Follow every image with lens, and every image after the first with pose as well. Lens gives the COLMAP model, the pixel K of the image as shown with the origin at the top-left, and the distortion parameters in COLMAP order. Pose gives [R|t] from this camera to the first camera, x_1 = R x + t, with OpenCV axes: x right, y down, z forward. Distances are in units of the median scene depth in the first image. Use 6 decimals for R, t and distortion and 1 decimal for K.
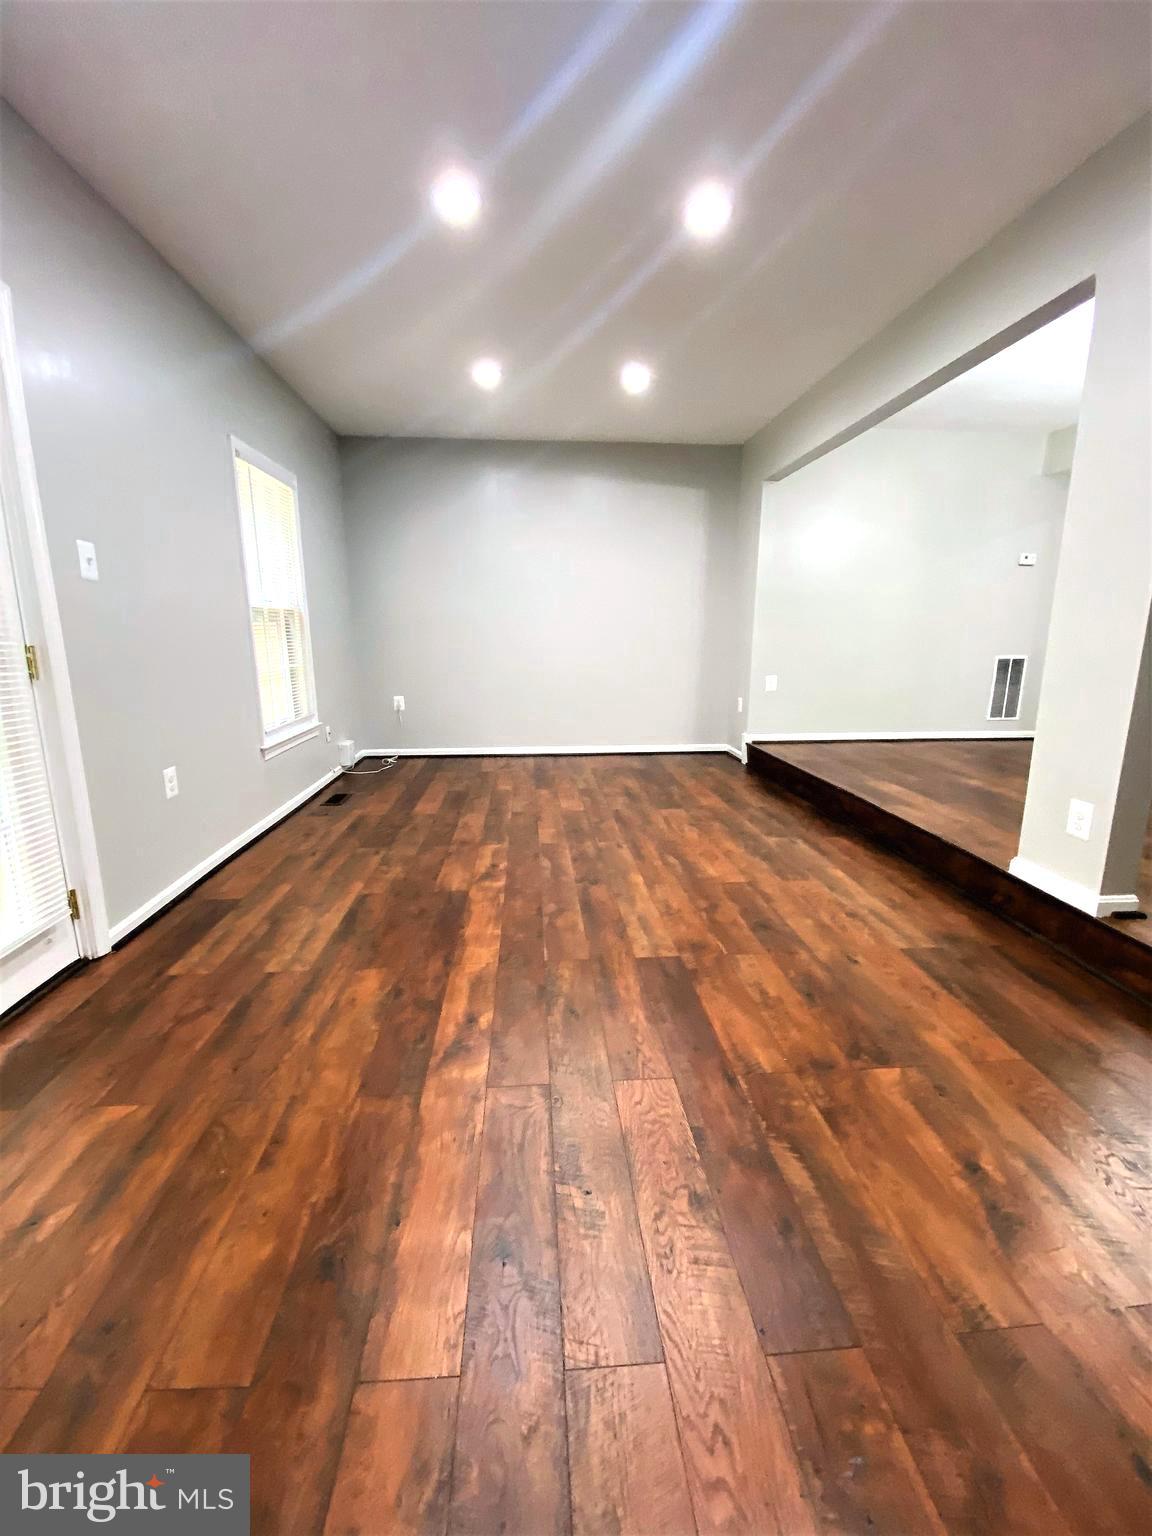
lens RADIAL K [[622.7, 0, 570.6], [0, 622.7, 764.4], [0, 0, 1]] dist [0.023187, -0.021429]
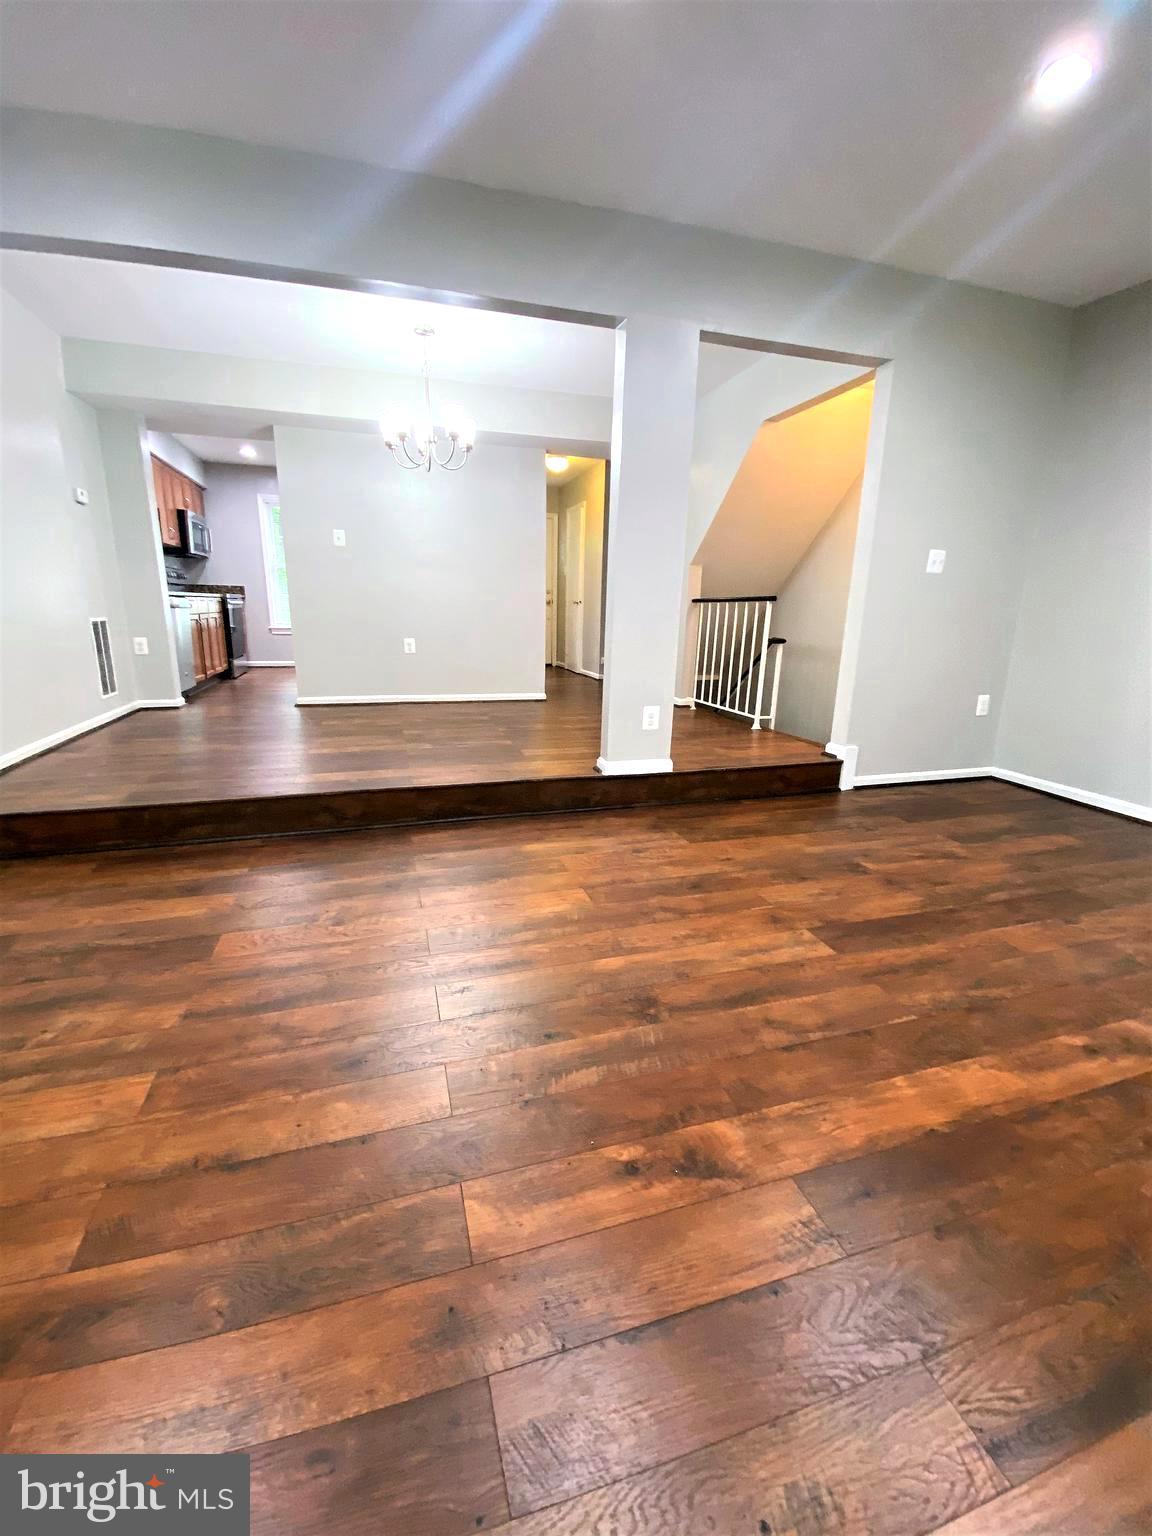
lens RADIAL K [[622.7, 0, 570.6], [0, 622.7, 764.4], [0, 0, 1]] dist [0.023187, -0.021429]
pose [[-0.227005, -0.250050, 0.941246, -0.486492], [0.180395, 0.938956, 0.292949, -0.230508], [-0.957040, 0.236297, -0.168040, 1.202109]]
